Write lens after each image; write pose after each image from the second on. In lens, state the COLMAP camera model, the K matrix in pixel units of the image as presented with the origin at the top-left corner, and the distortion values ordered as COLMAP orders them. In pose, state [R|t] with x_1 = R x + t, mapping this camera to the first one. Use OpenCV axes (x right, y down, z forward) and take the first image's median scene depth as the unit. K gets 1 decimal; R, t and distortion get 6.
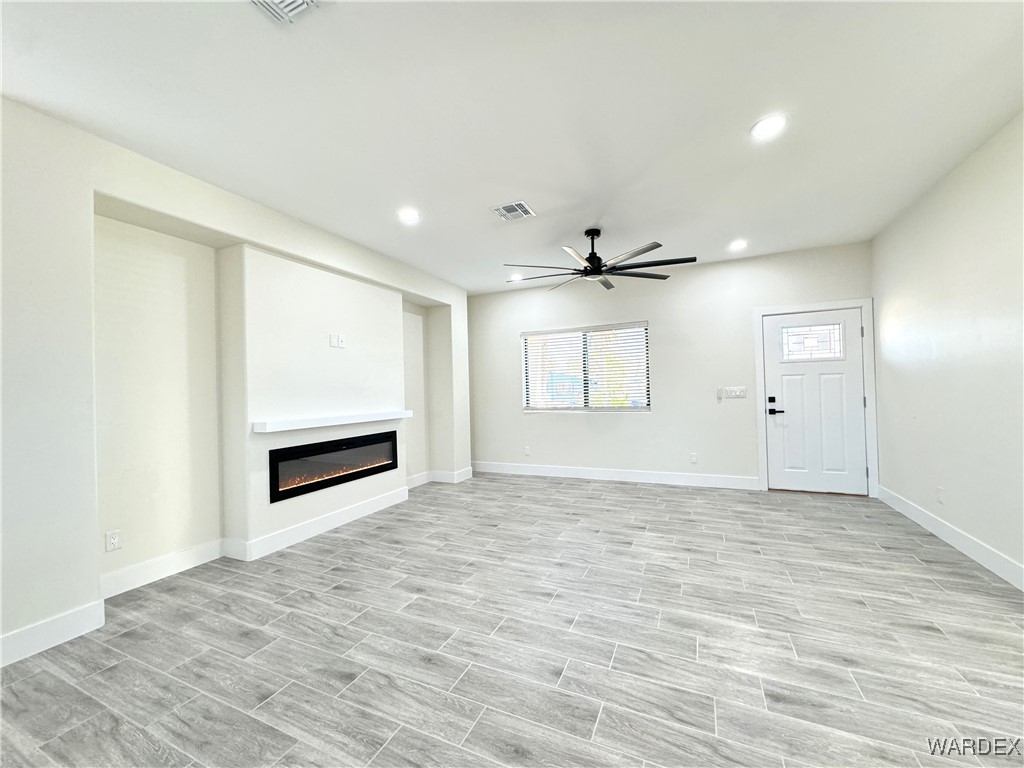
lens RADIAL K [[406.6, 0, 510.4], [0, 406.6, 384.2], [0, 0, 1]] dist [-0.001629, 0.000089]
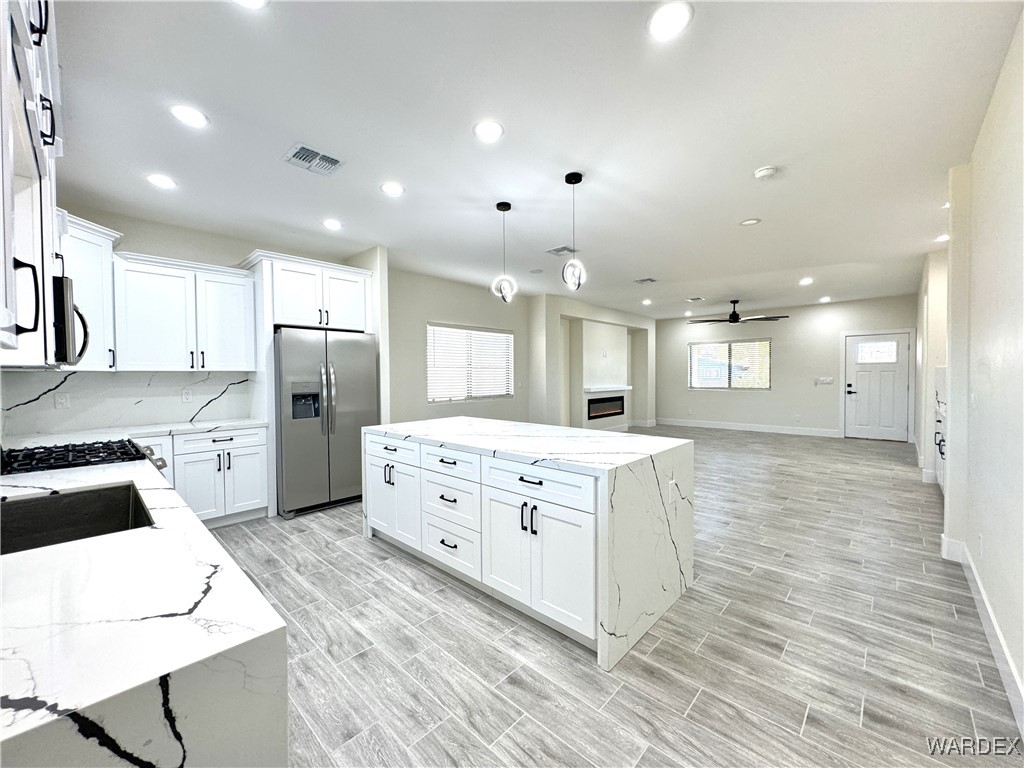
lens RADIAL K [[406.6, 0, 510.4], [0, 406.6, 384.2], [0, 0, 1]] dist [-0.001629, 0.000089]
pose [[0.947241, 0.024647, -0.319573, -0.229823], [-0.011042, 0.998957, 0.044315, -0.037668], [0.320332, -0.038448, 0.946525, -1.492580]]
